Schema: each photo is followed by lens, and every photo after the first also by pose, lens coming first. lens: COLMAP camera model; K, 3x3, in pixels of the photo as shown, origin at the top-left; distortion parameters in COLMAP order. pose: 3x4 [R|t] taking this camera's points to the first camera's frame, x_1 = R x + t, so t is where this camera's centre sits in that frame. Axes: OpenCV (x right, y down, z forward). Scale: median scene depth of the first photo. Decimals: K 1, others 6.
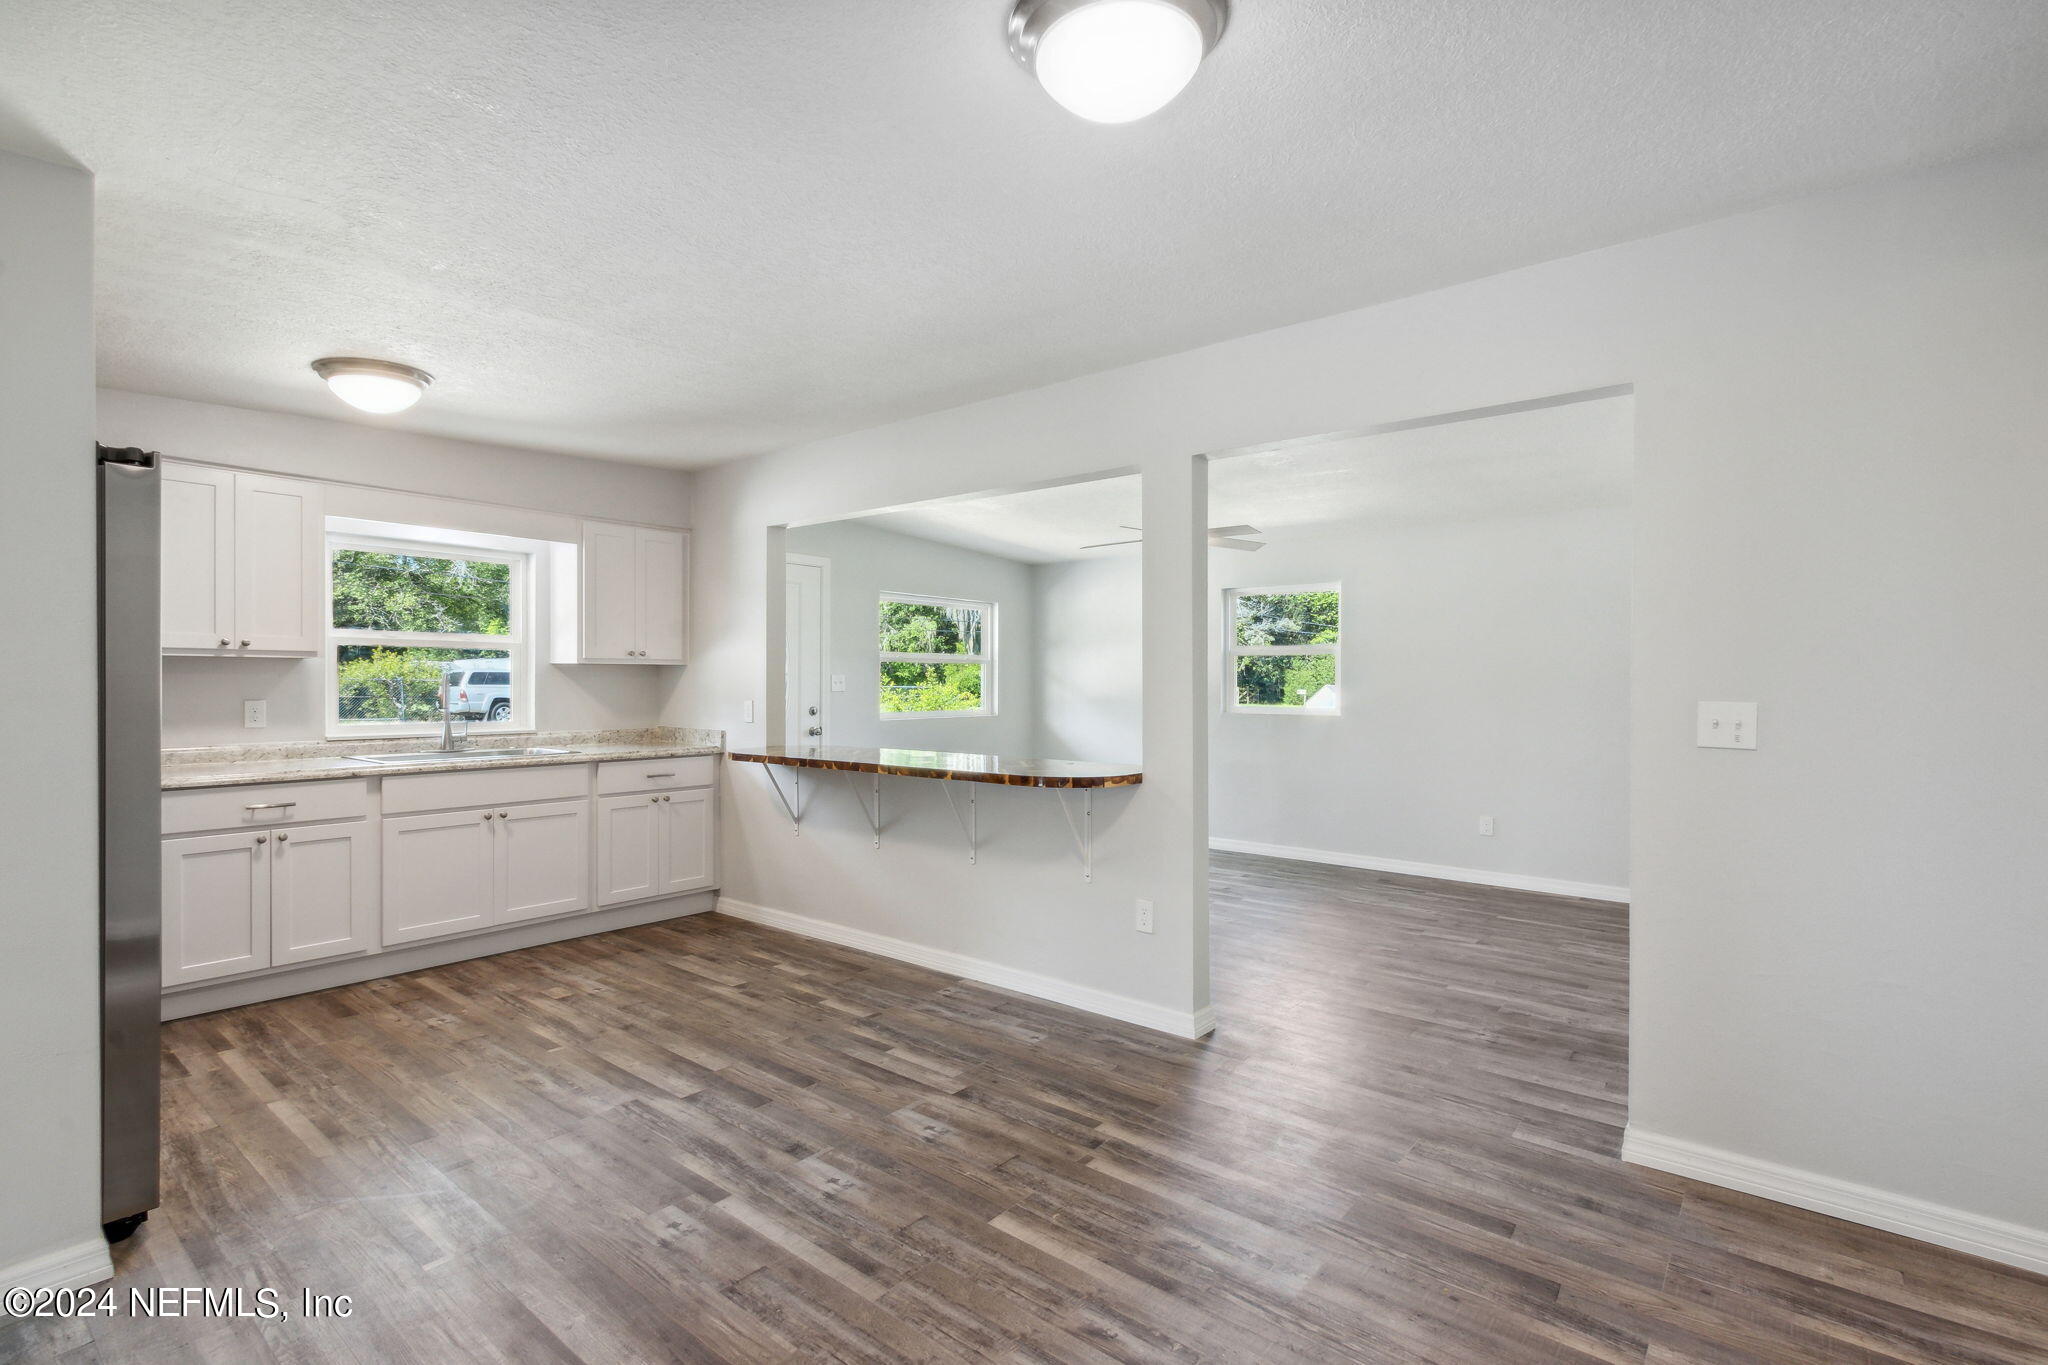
lens RADIAL K [[939.5, 0, 1026.7], [0, 939.5, 680.5], [0, 0, 1]] dist [0.003723, 0.000126]
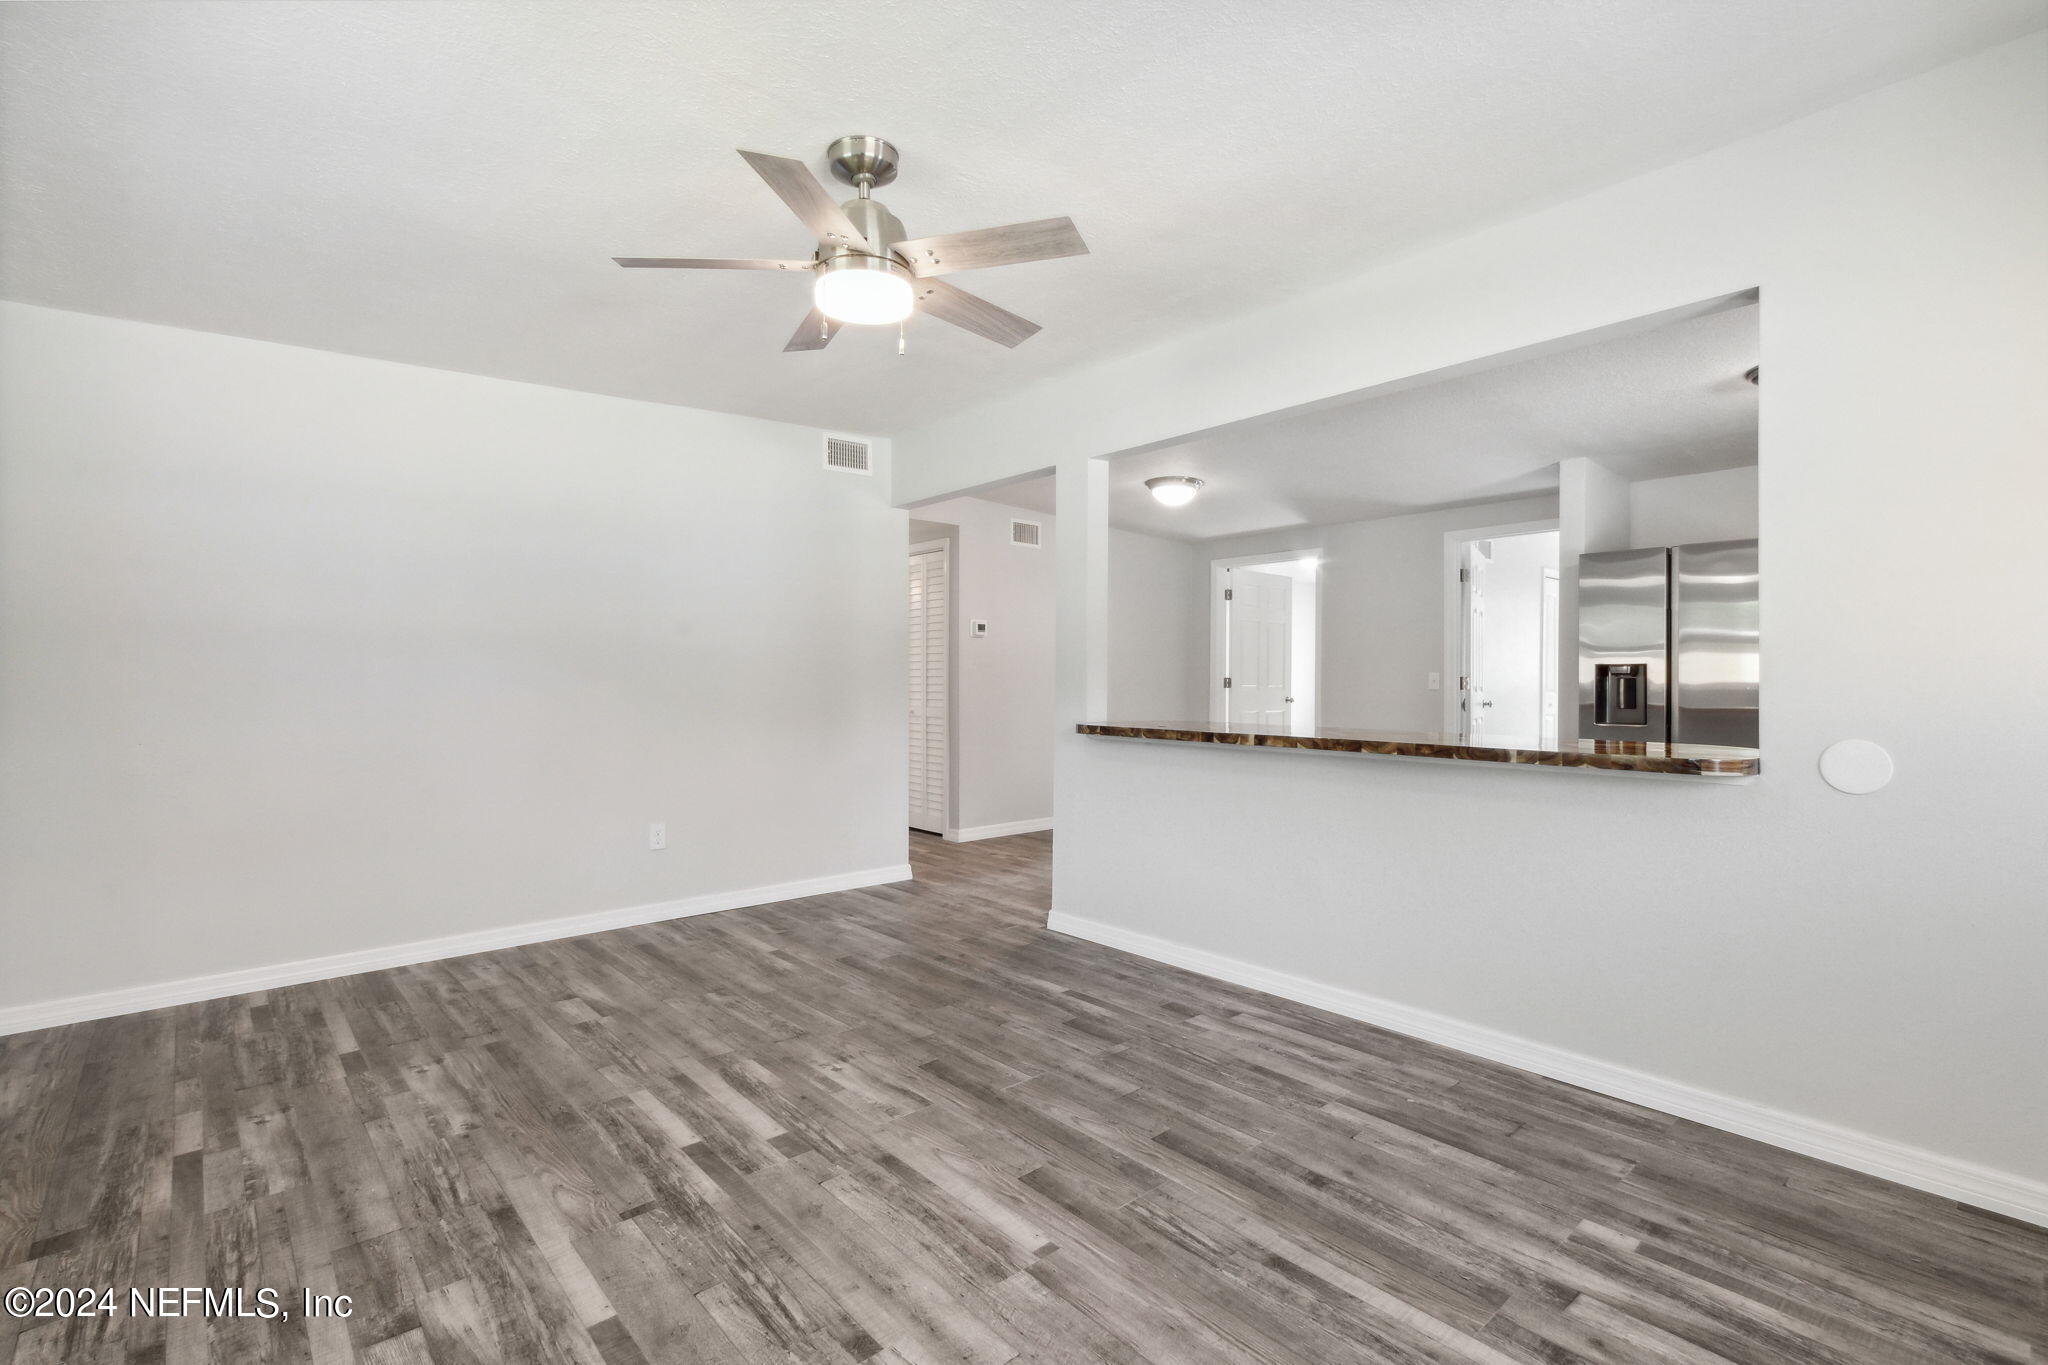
lens RADIAL K [[938.1, 0, 1014.0], [0, 938.1, 684.9], [0, 0, 1]] dist [0.000303, -0.000230]
pose [[-0.984826, -0.004408, 0.173488, 0.019829], [-0.004080, 0.999989, 0.002243, 0.030614], [-0.173496, 0.001501, -0.984833, 1.394485]]
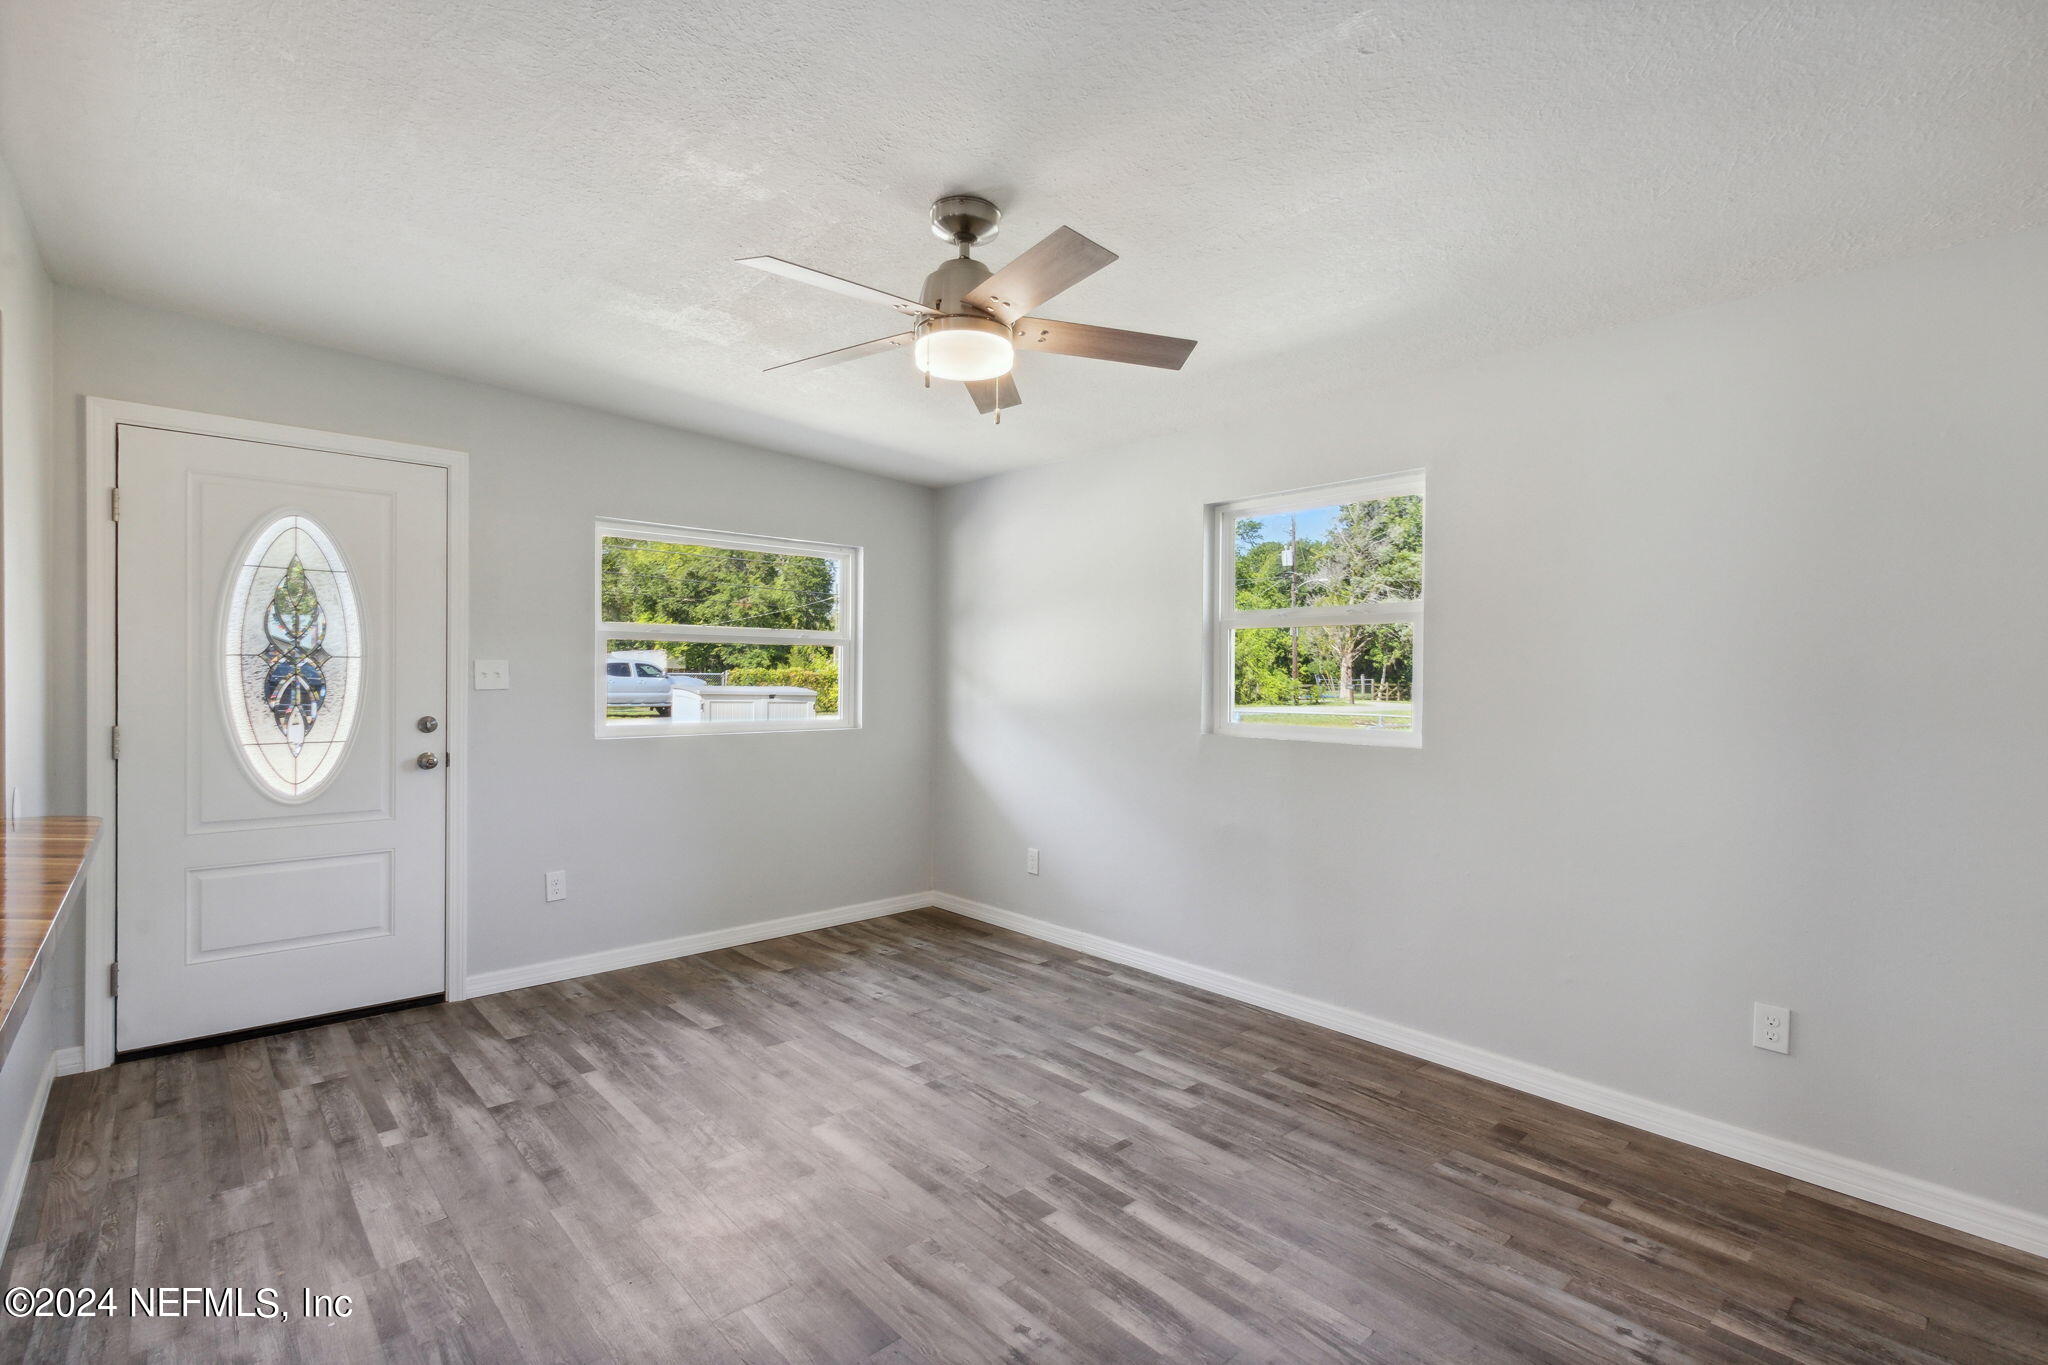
lens RADIAL K [[936.6, 0, 1030.1], [0, 936.6, 687.0], [0, 0, 1]] dist [0.002252, -0.000654]
pose [[0.989159, 0.009404, -0.146547, 0.246158], [-0.007287, 0.999861, 0.014976, -0.000810], [0.146667, -0.013746, 0.989090, 0.597077]]
